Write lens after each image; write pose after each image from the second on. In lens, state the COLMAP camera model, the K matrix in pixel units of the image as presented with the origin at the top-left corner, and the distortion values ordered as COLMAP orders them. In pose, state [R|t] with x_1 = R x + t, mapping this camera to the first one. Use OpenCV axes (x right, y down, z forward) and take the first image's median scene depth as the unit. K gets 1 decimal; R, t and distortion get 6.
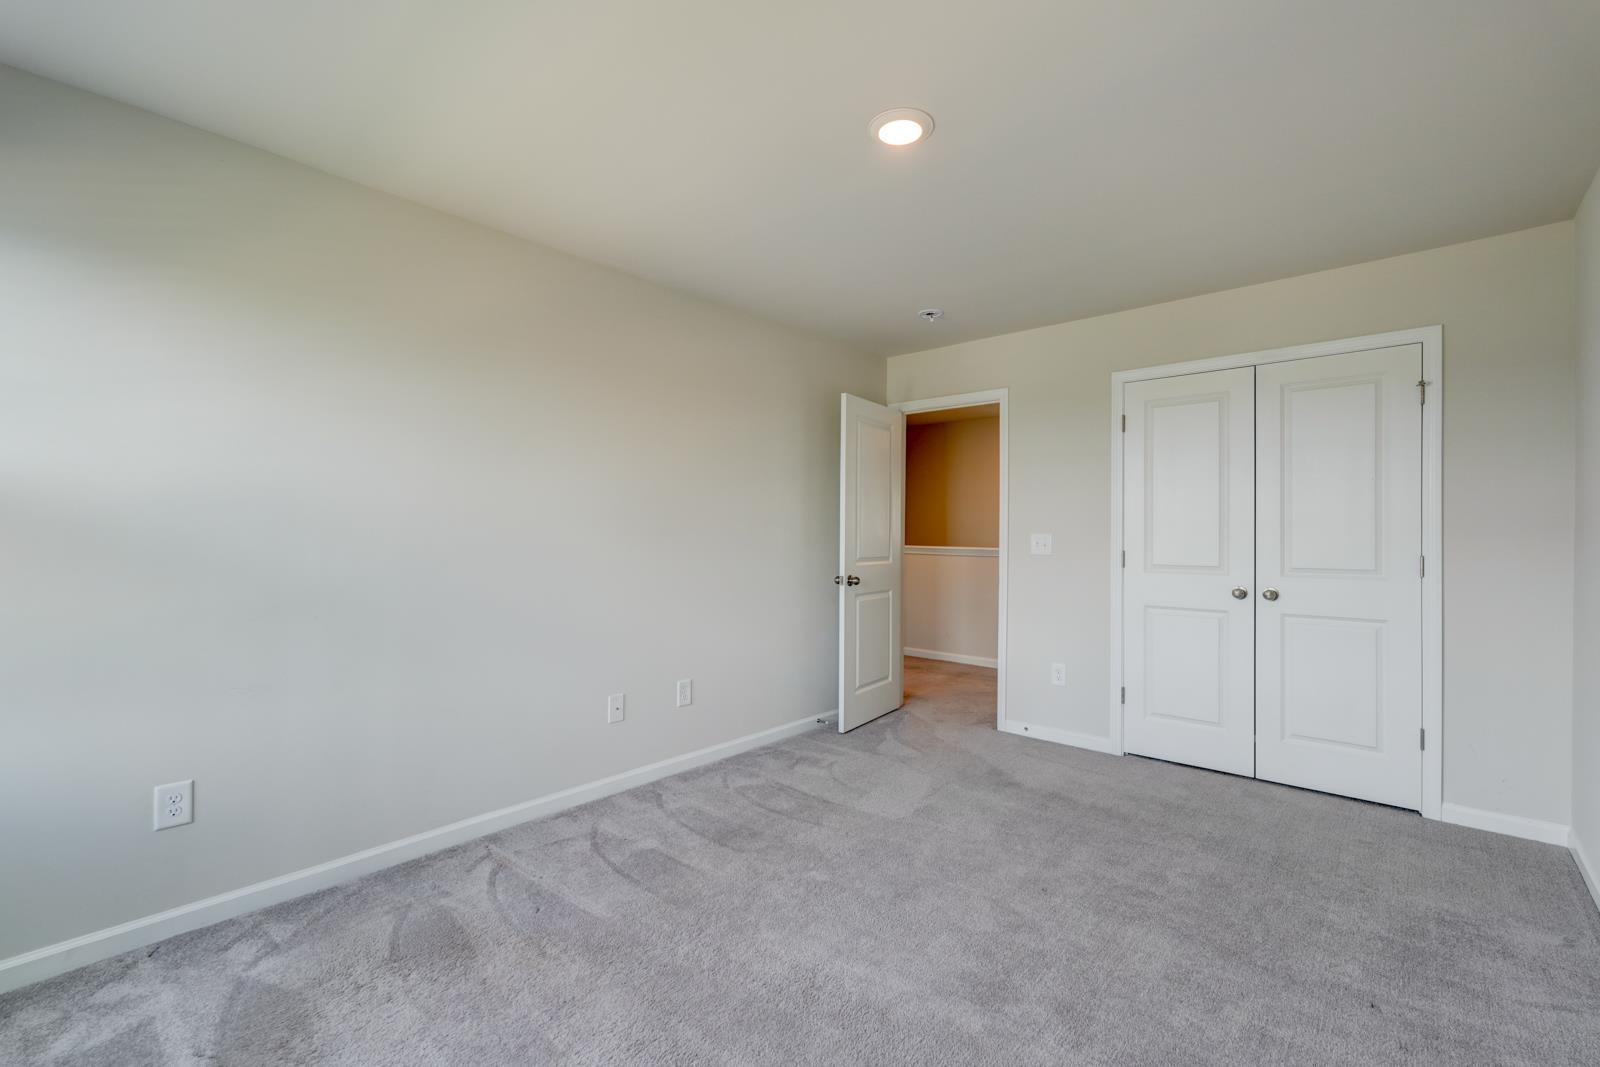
lens RADIAL K [[719.7, 0, 803.2], [0, 719.7, 525.3], [0, 0, 1]] dist [0.010290, -0.000801]
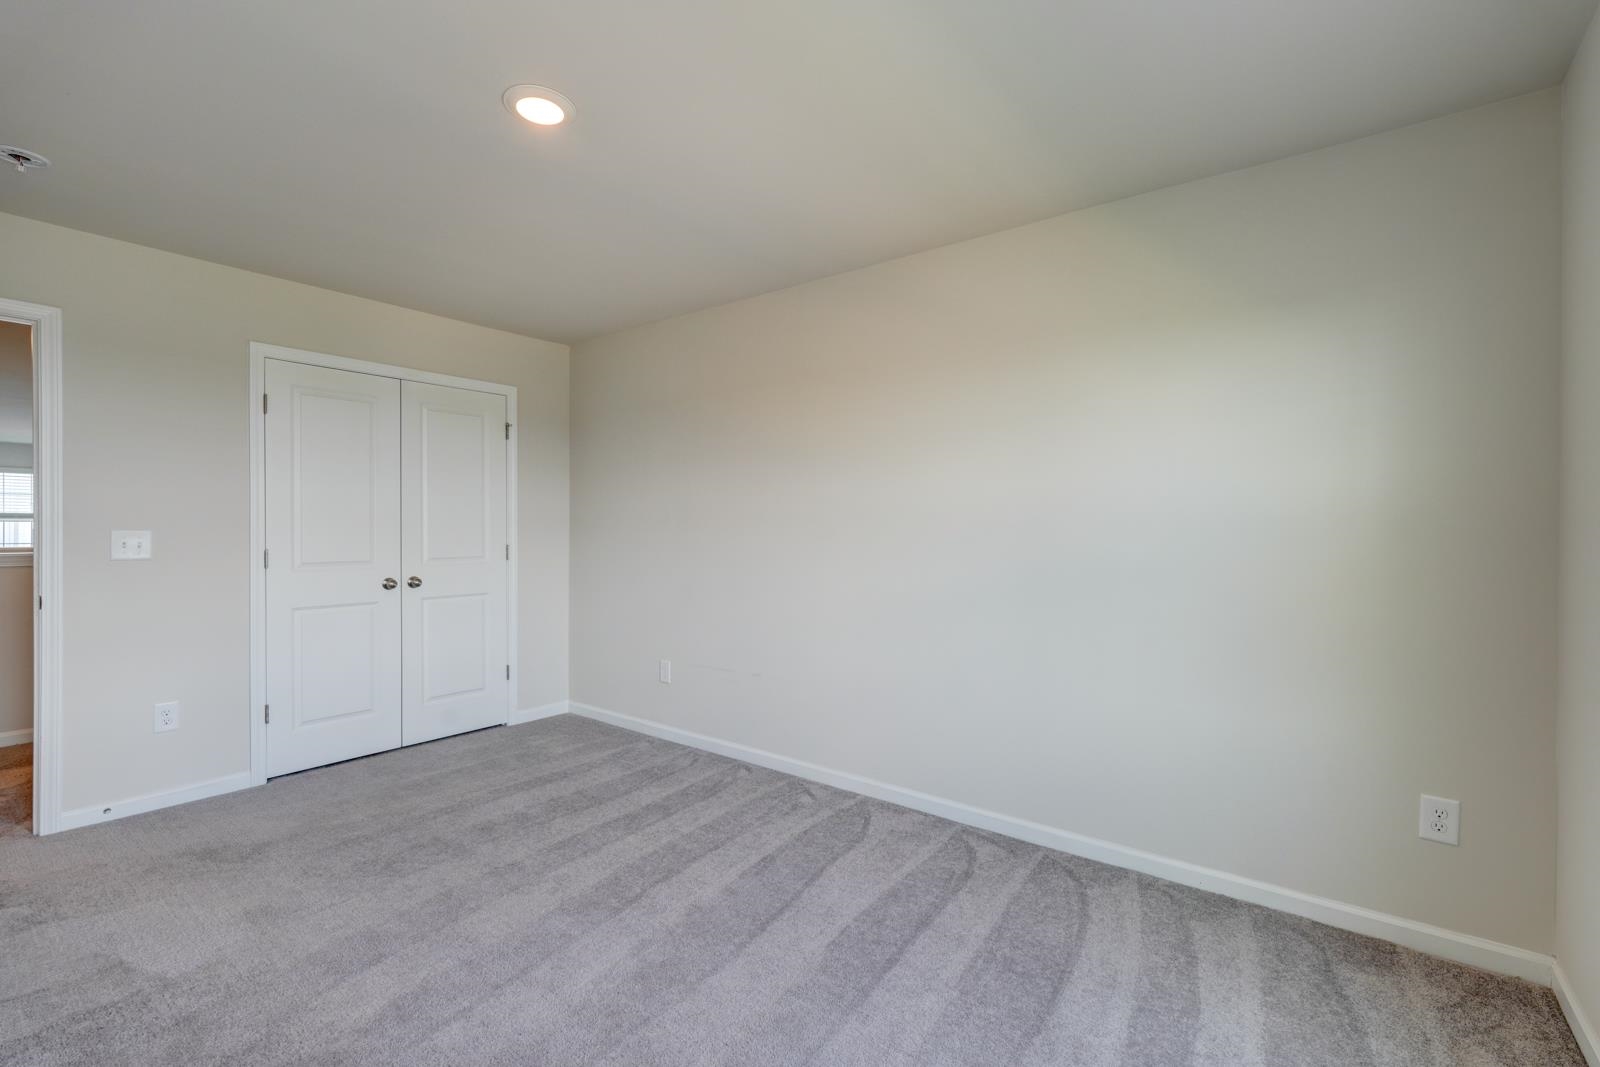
lens RADIAL K [[719.7, 0, 803.2], [0, 719.7, 525.3], [0, 0, 1]] dist [0.010290, -0.000801]
pose [[-0.085110, 0.004965, 0.996359, -0.484667], [-0.007096, 0.999959, -0.005589, 0.006286], [-0.996346, -0.007546, -0.085071, 0.423417]]
